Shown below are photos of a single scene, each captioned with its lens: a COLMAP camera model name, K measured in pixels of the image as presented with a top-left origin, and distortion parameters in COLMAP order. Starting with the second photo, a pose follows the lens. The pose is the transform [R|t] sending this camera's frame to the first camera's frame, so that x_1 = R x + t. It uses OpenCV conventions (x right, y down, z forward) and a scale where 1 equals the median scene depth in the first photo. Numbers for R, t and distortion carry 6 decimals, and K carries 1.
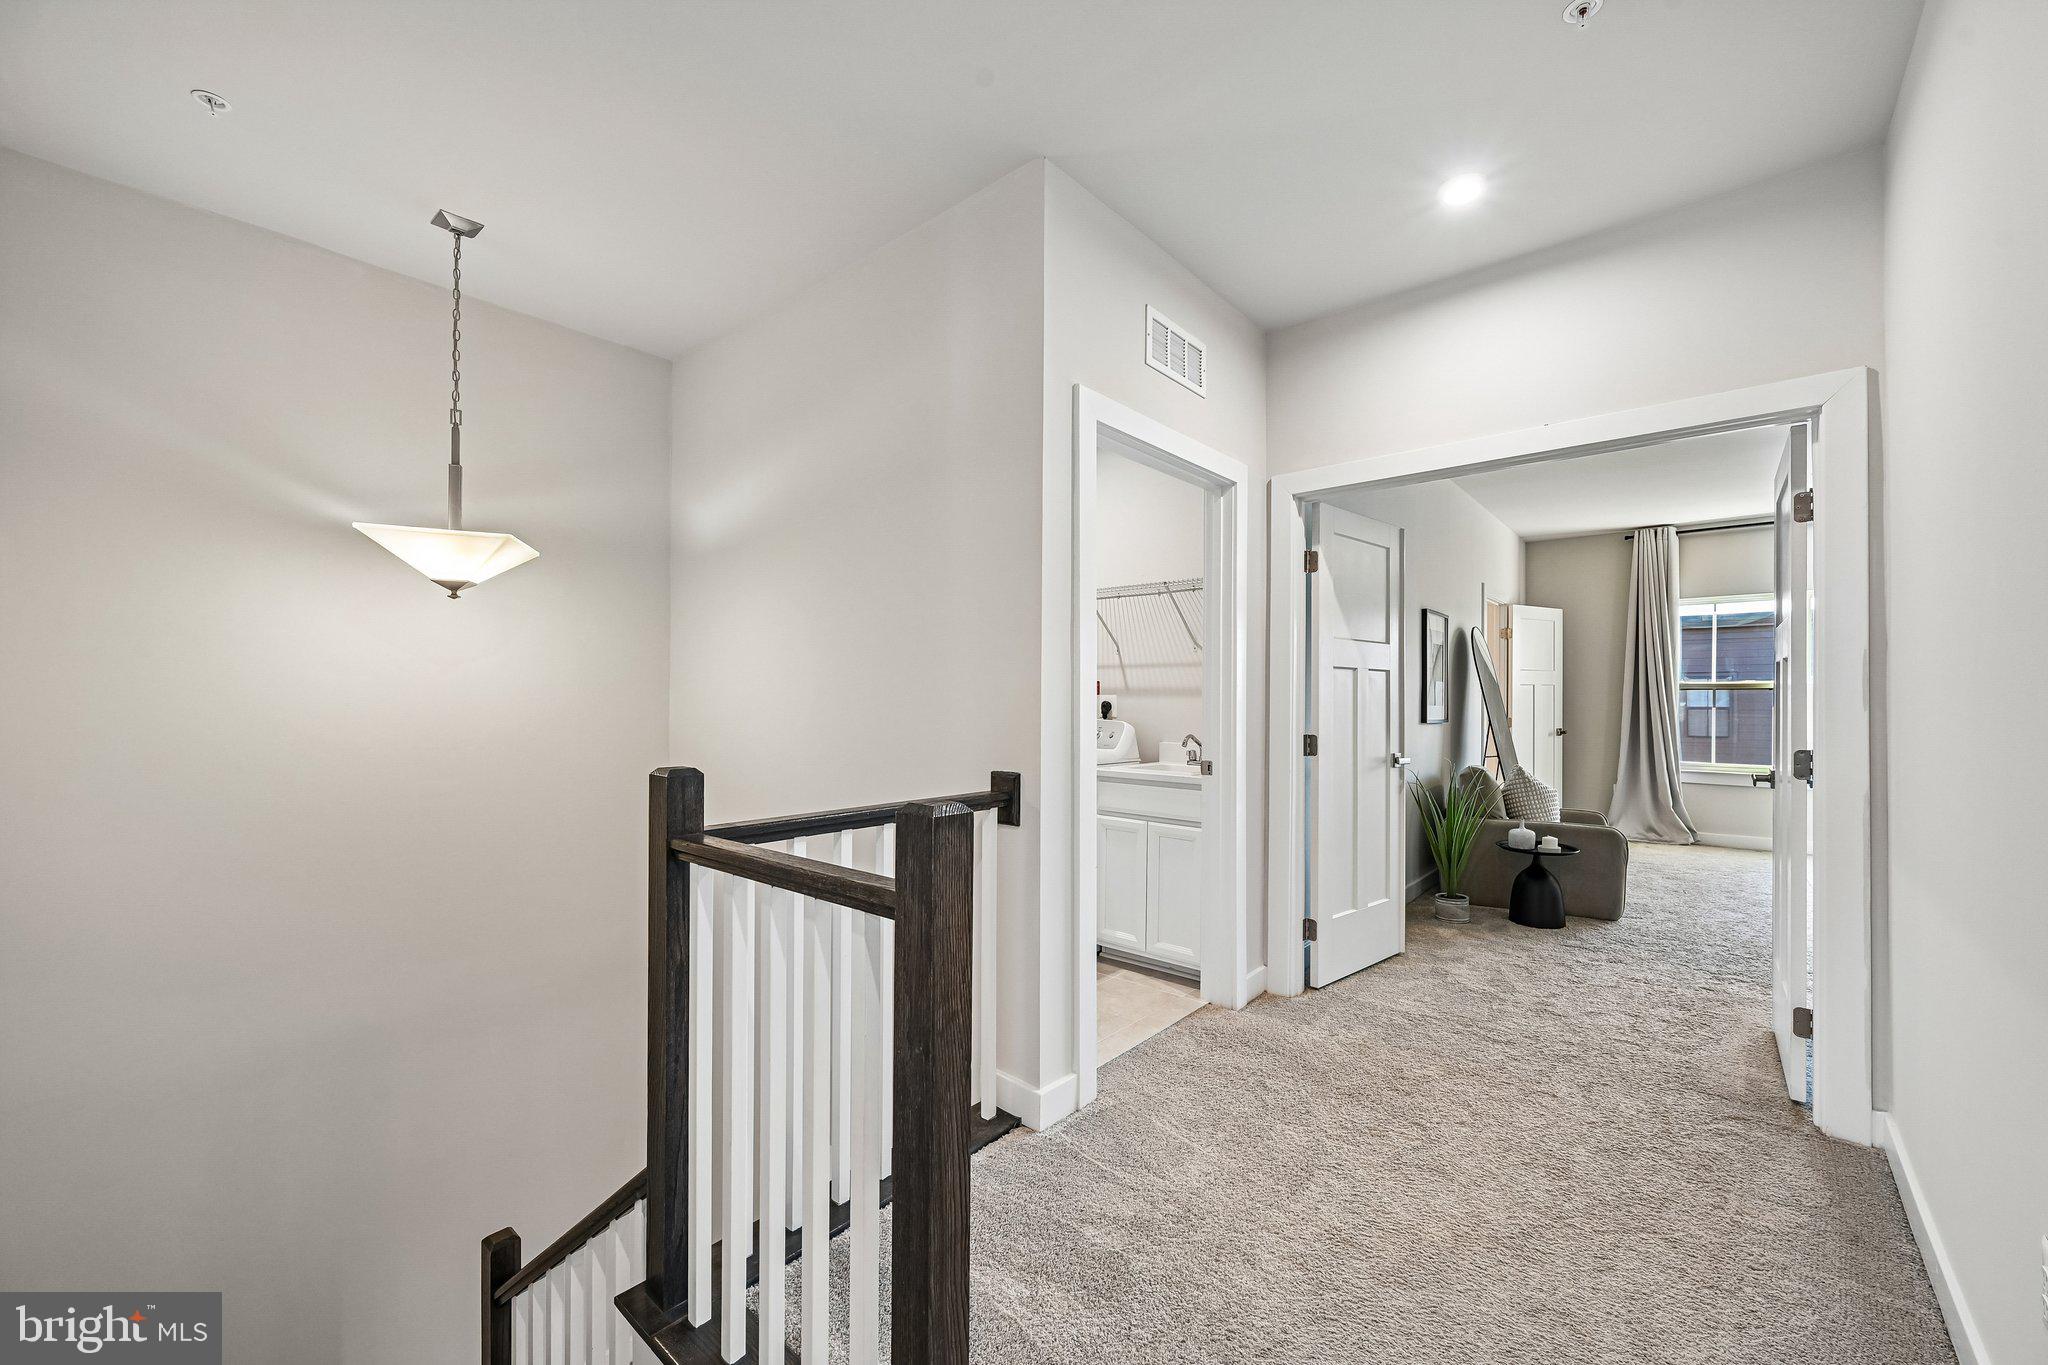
lens RADIAL K [[807.3, 0, 1026.3], [0, 807.3, 698.3], [0, 0, 1]] dist [-0.003626, 0.000535]
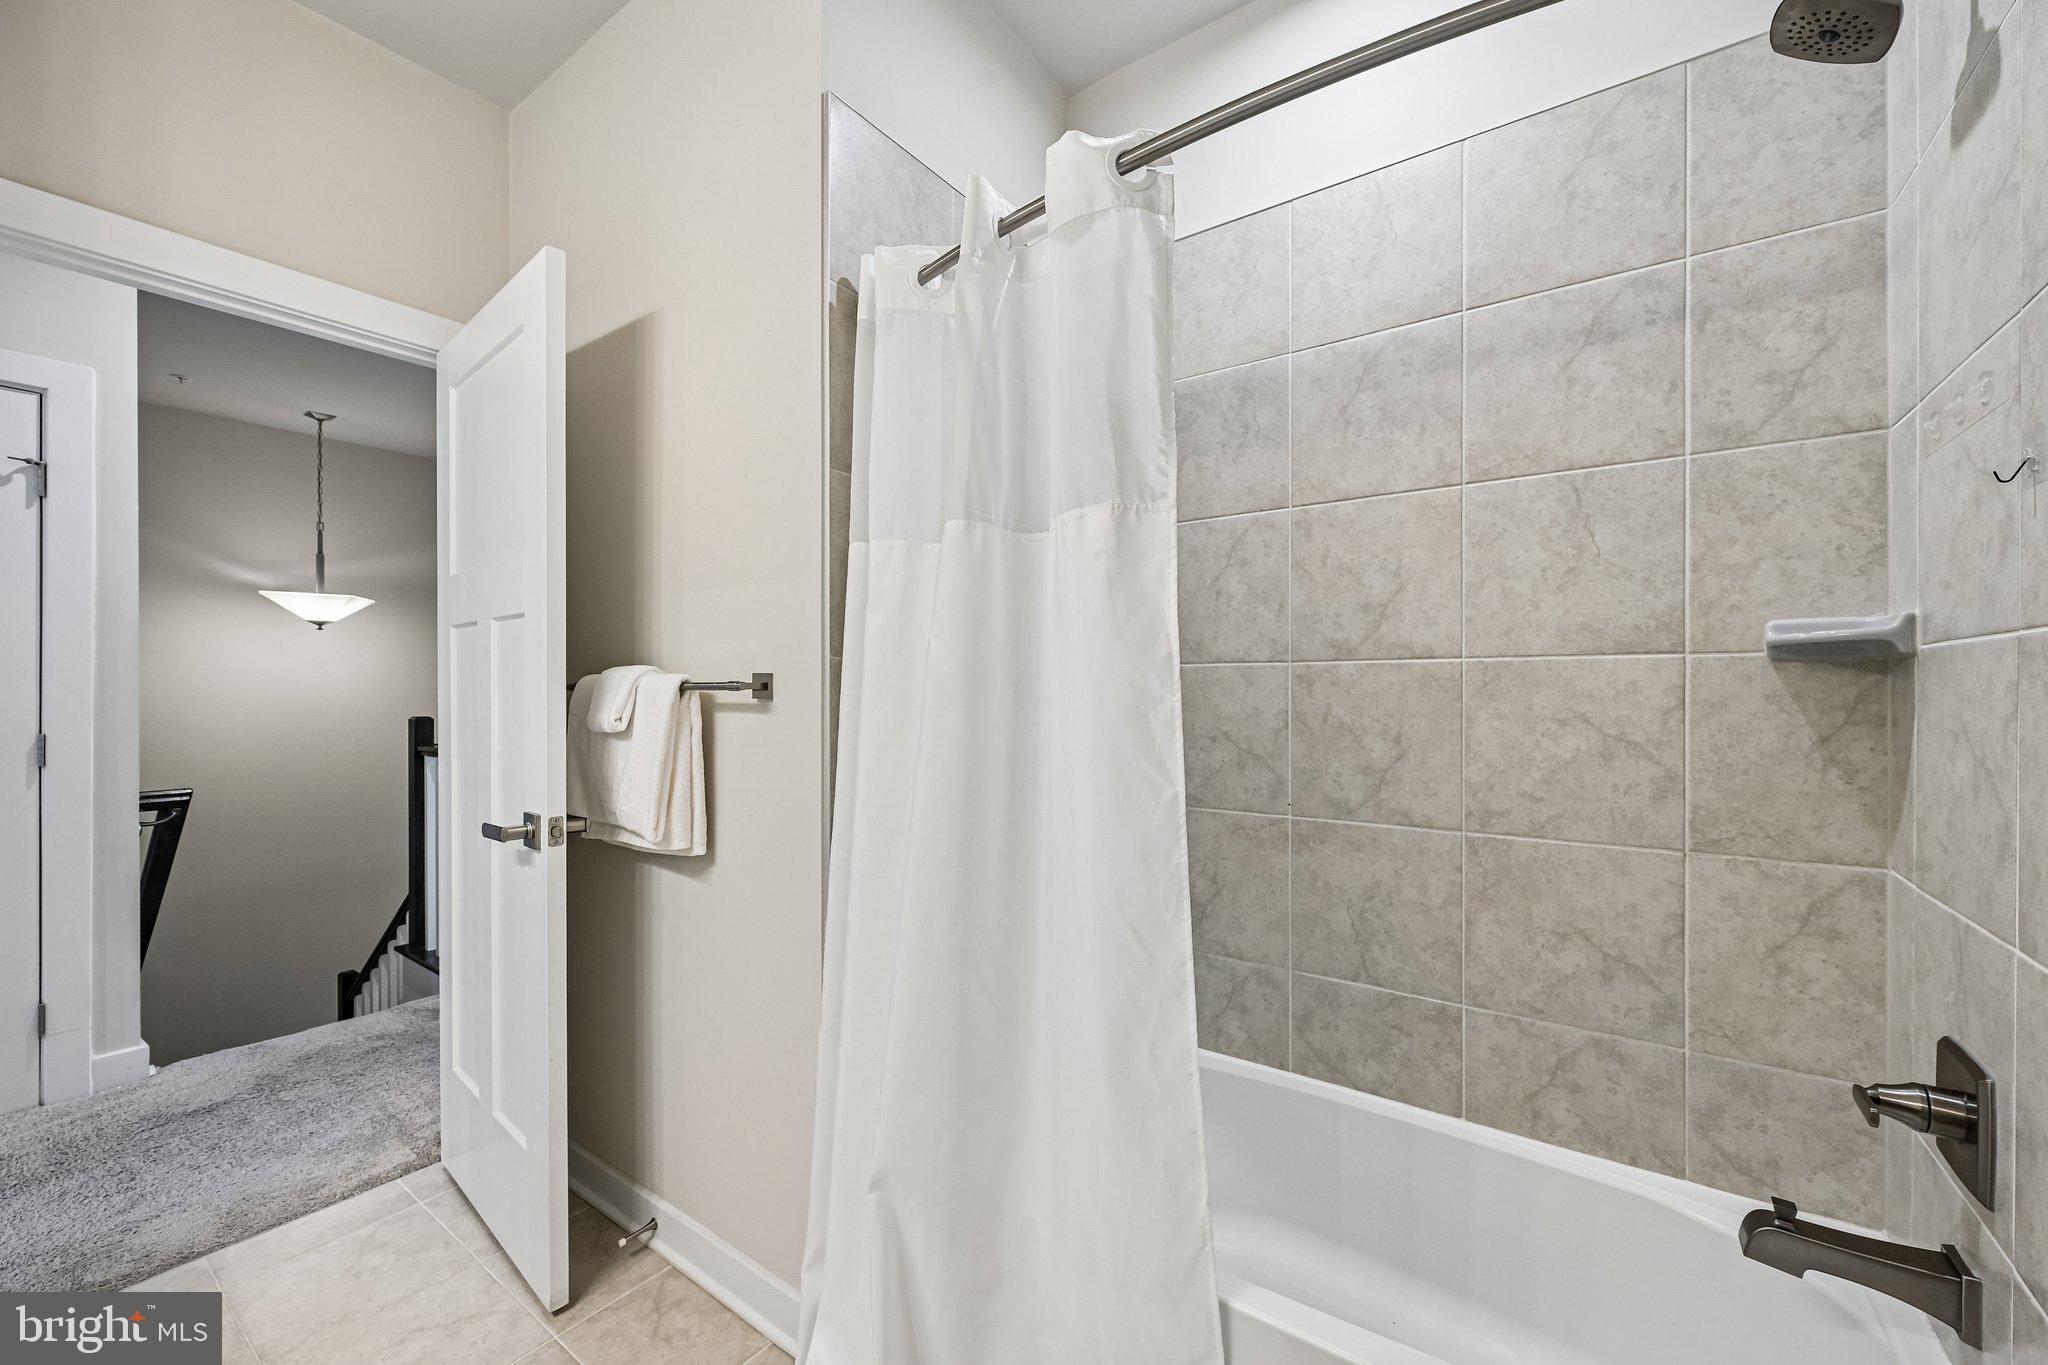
lens RADIAL K [[807.3, 0, 1014.4], [0, 807.3, 687.6], [0, 0, 1]] dist [-0.003626, 0.000535]
pose [[0.996227, -0.009384, 0.086272, 0.608833], [0.009323, 0.999956, 0.001109, 0.007235], [-0.086279, -0.000300, 0.996271, -0.829728]]
